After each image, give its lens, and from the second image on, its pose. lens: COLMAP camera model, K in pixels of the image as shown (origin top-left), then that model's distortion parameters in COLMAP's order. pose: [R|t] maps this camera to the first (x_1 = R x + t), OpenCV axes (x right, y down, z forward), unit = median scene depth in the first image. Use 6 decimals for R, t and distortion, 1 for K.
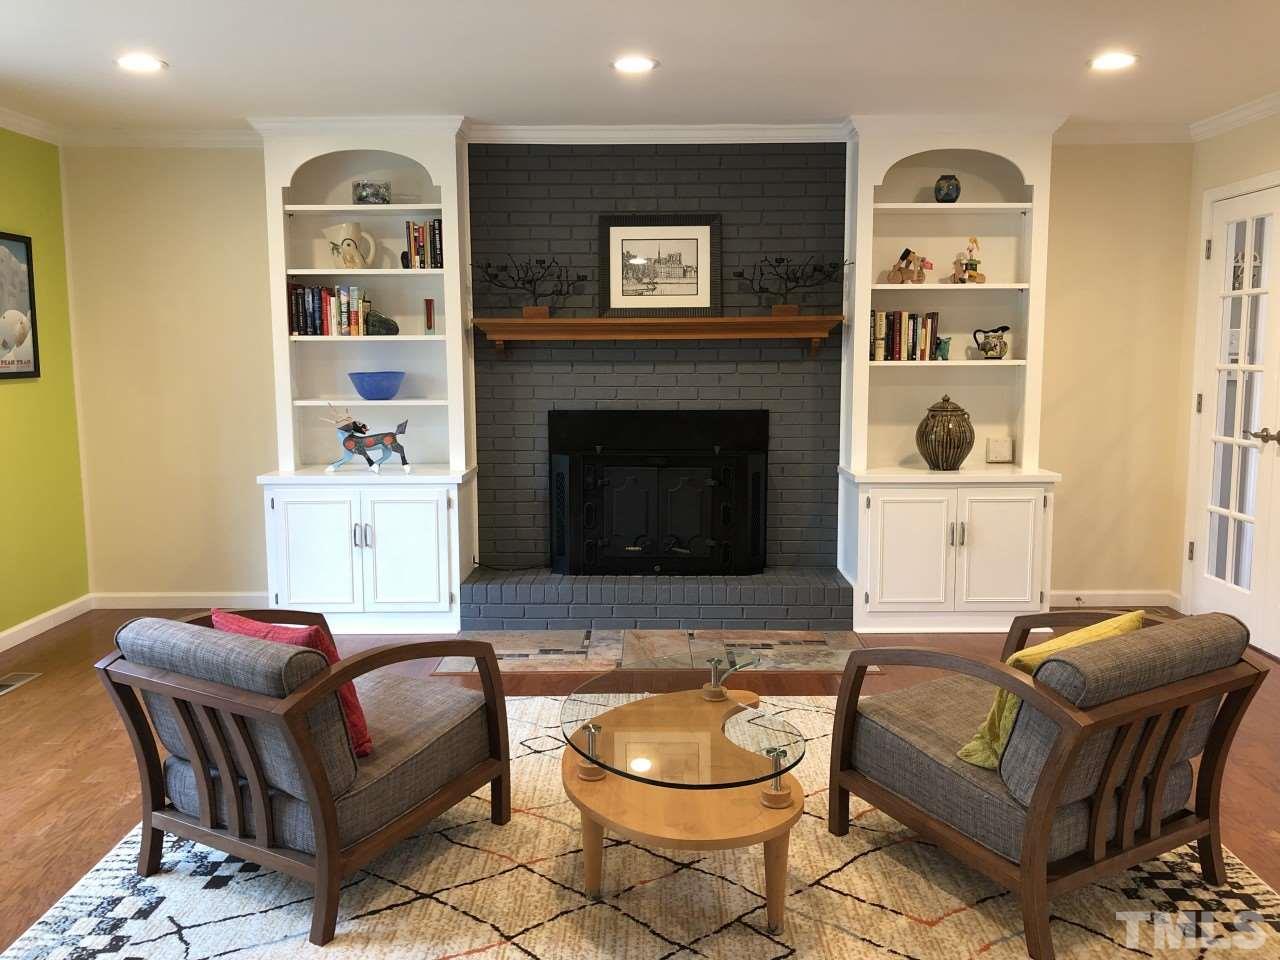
lens RADIAL K [[1039.2, 0, 640.0], [0, 1039.2, 480.0], [0, 0, 1]] dist [0.089556, -0.138757]
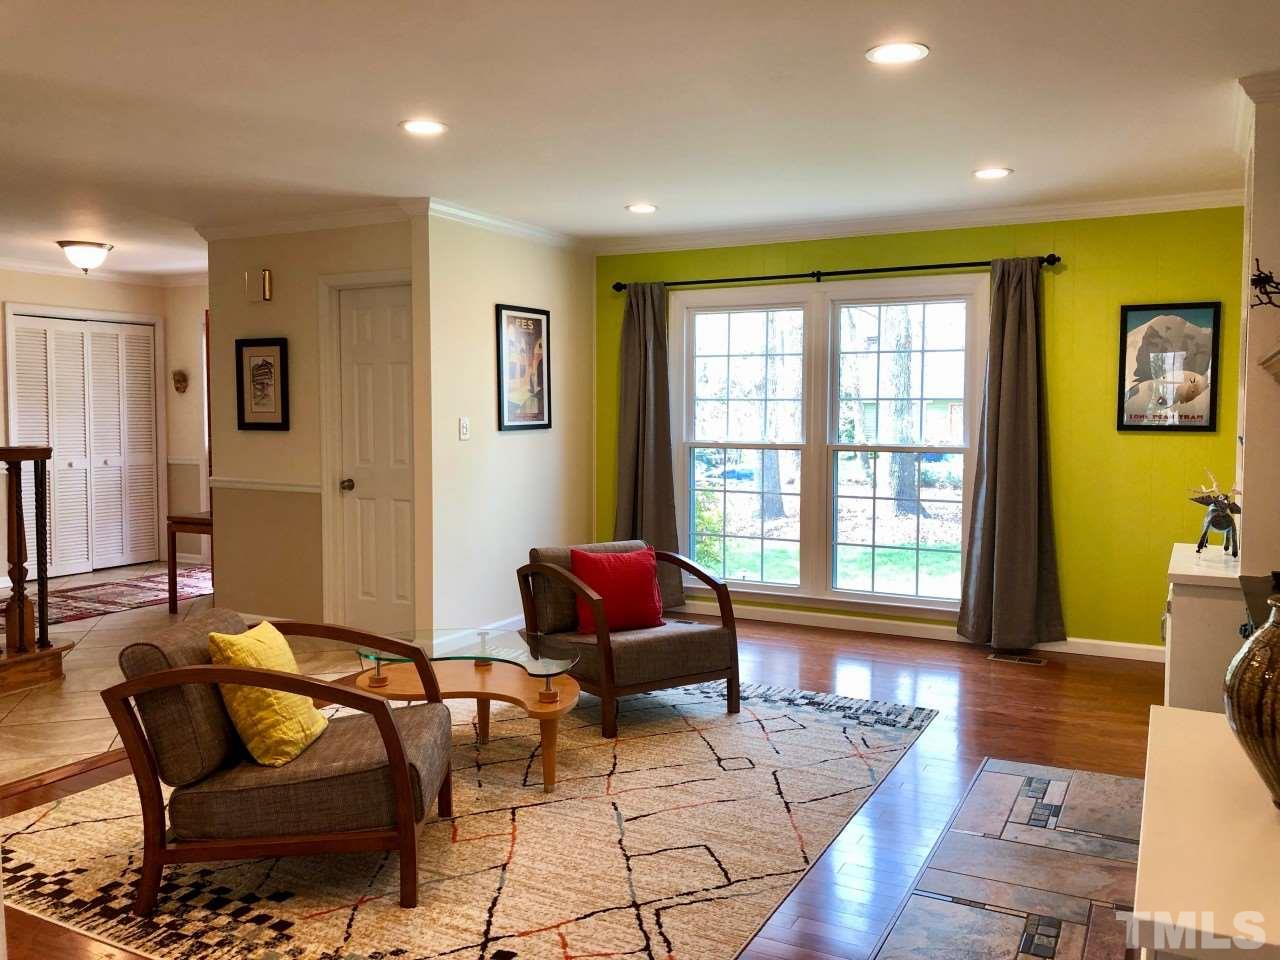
lens RADIAL K [[1039.2, 0, 640.0], [0, 1039.2, 480.0], [0, 0, 1]] dist [0.089556, -0.138757]
pose [[-0.460316, 0.060789, -0.885671, 1.184940], [-0.112788, 0.985564, 0.126266, -0.217098], [0.880561, 0.158016, -0.446815, 1.782112]]
